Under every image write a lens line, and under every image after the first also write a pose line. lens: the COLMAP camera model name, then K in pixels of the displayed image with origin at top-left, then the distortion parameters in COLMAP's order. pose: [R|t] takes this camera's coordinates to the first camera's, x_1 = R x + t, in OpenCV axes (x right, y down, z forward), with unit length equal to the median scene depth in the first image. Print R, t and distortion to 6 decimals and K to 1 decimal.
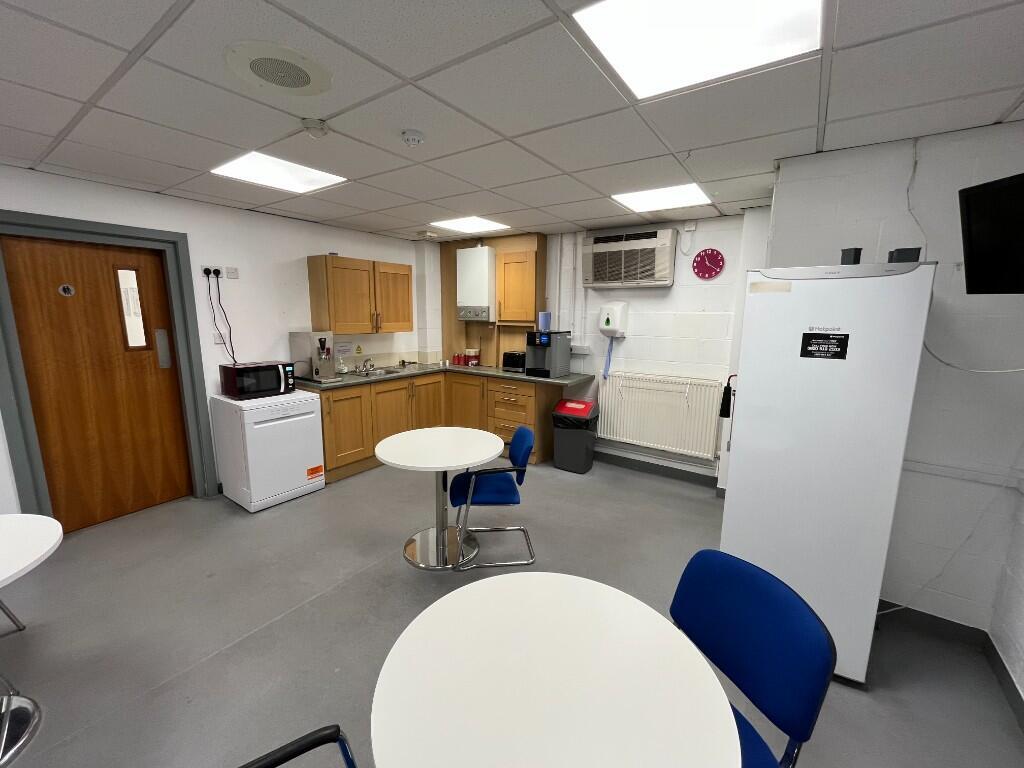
lens RADIAL K [[417.5, 0, 512.0], [0, 417.5, 384.0], [0, 0, 1]] dist [-0.001436, -0.000093]
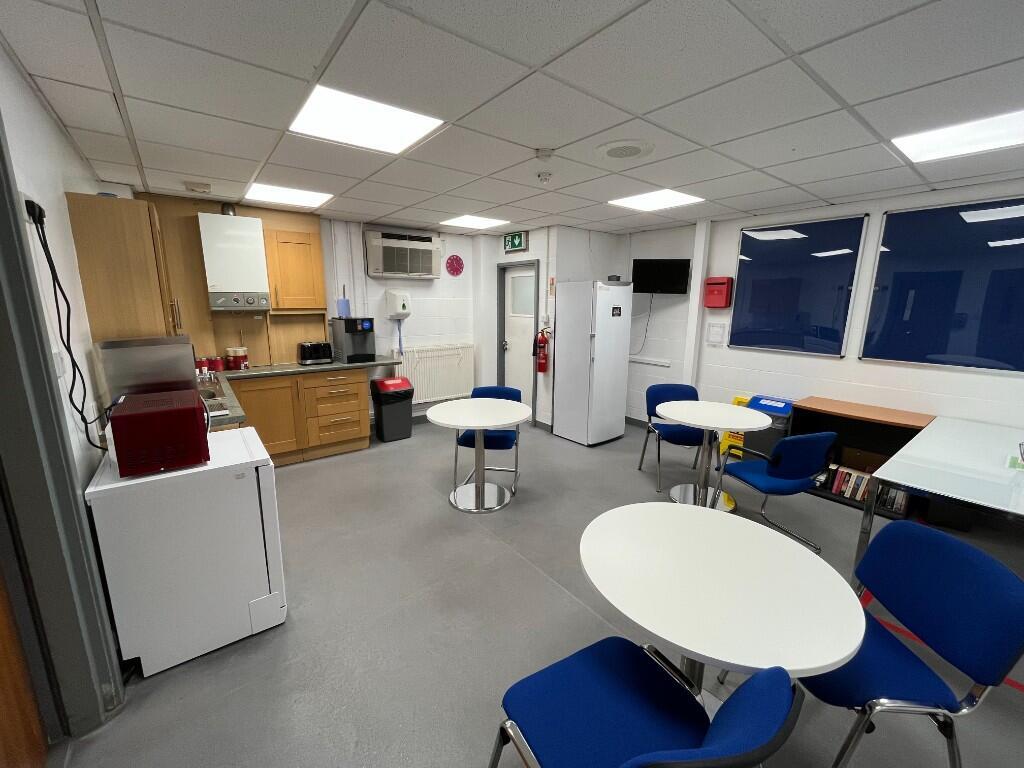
lens RADIAL K [[417.5, 0, 512.0], [0, 417.5, 384.0], [0, 0, 1]] dist [-0.001436, -0.000093]
pose [[0.296018, -0.194687, 0.935131, -0.812544], [0.162075, 0.975049, 0.151692, -0.062688], [-0.941331, 0.106658, 0.320186, 0.339796]]
